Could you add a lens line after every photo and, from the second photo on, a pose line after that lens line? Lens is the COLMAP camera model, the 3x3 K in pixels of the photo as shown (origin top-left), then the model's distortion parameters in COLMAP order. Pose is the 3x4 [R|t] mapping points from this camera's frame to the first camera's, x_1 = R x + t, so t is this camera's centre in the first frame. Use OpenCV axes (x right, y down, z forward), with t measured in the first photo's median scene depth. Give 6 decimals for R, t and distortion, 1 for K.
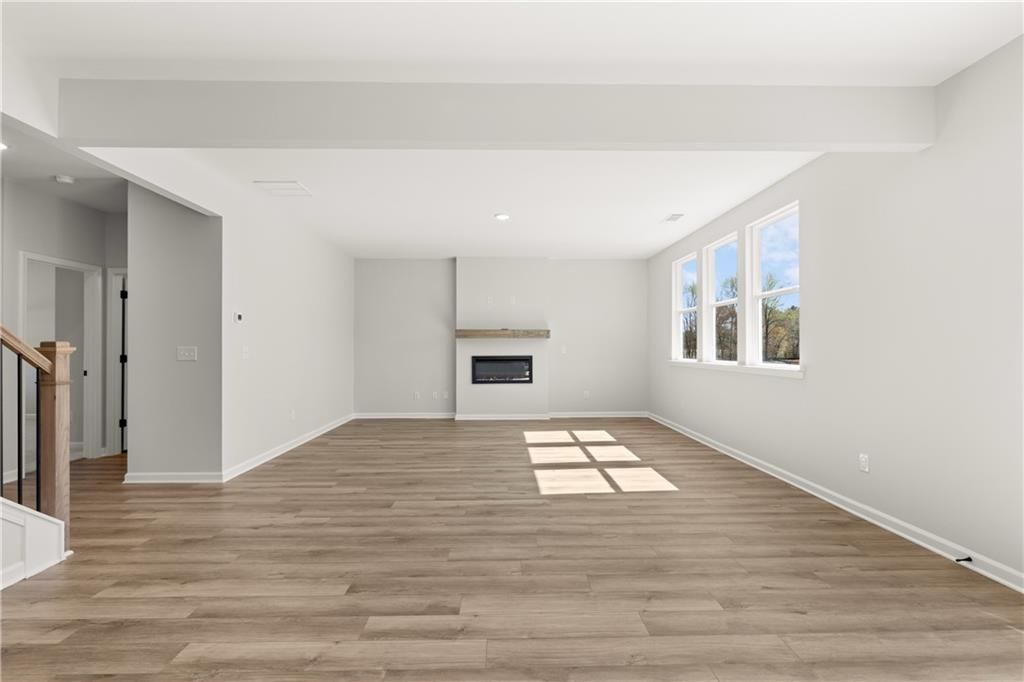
lens RADIAL K [[477.0, 0, 511.5], [0, 477.0, 346.3], [0, 0, 1]] dist [-0.002173, 0.000185]
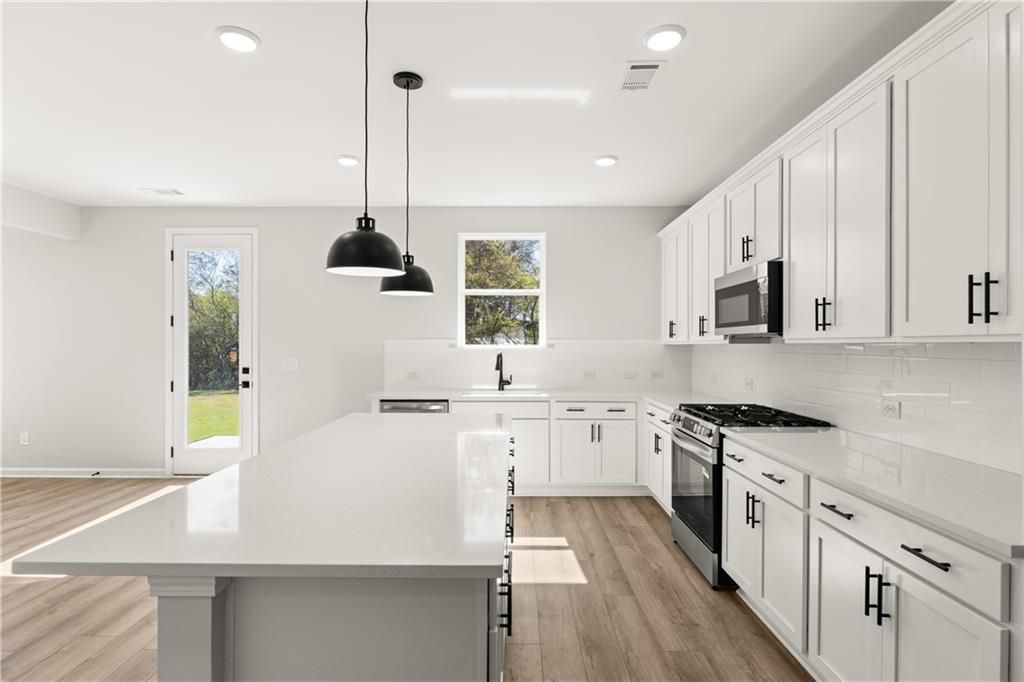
lens RADIAL K [[528.0, 0, 512.7], [0, 528.0, 344.4], [0, 0, 1]] dist [0.002781, 0.000348]
pose [[0.039099, 0.000516, 0.999235, -1.043049], [-0.006625, 0.999978, -0.000257, -0.065867], [-0.999213, -0.006610, 0.039101, -0.697452]]
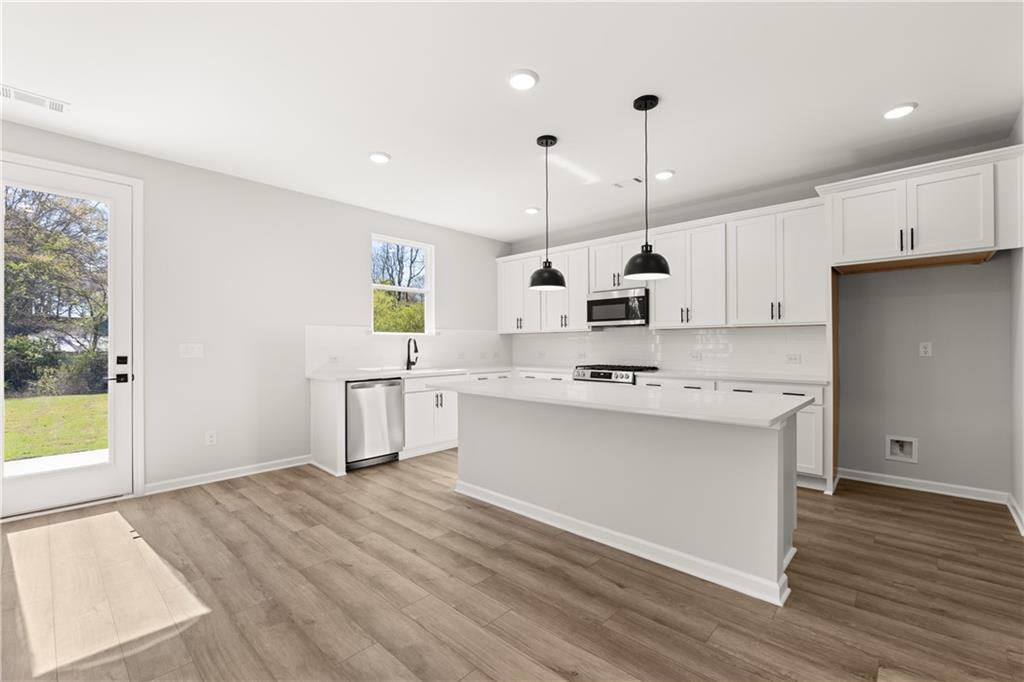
lens RADIAL K [[445.0, 0, 516.4], [0, 445.0, 342.7], [0, 0, 1]] dist [-0.014164, -0.000076]
pose [[-0.725673, 0.006494, 0.688009, -0.800628], [0.000713, 0.999962, -0.008686, 0.002866], [-0.688039, -0.005813, -0.725650, 0.572672]]
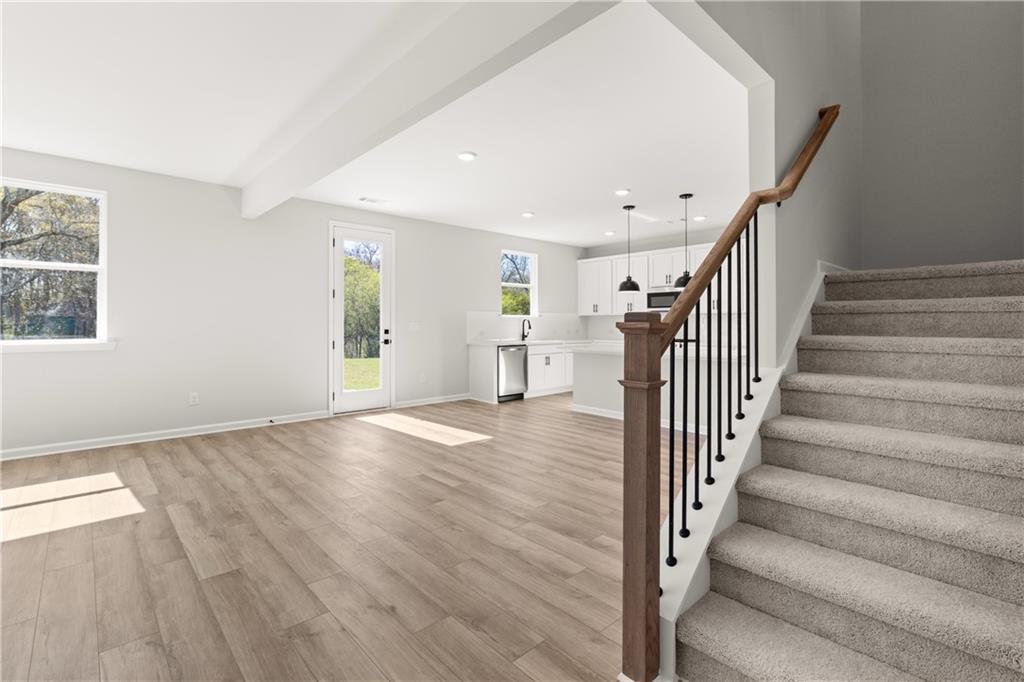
lens RADIAL K [[477.0, 0, 512.6], [0, 477.0, 314.3], [0, 0, 1]] dist [-0.002173, 0.000185]
pose [[-0.664202, 0.014279, 0.747417, -1.399712], [-0.004402, 0.999726, -0.023011, 0.005869], [-0.747540, -0.018574, -0.663957, 1.632185]]
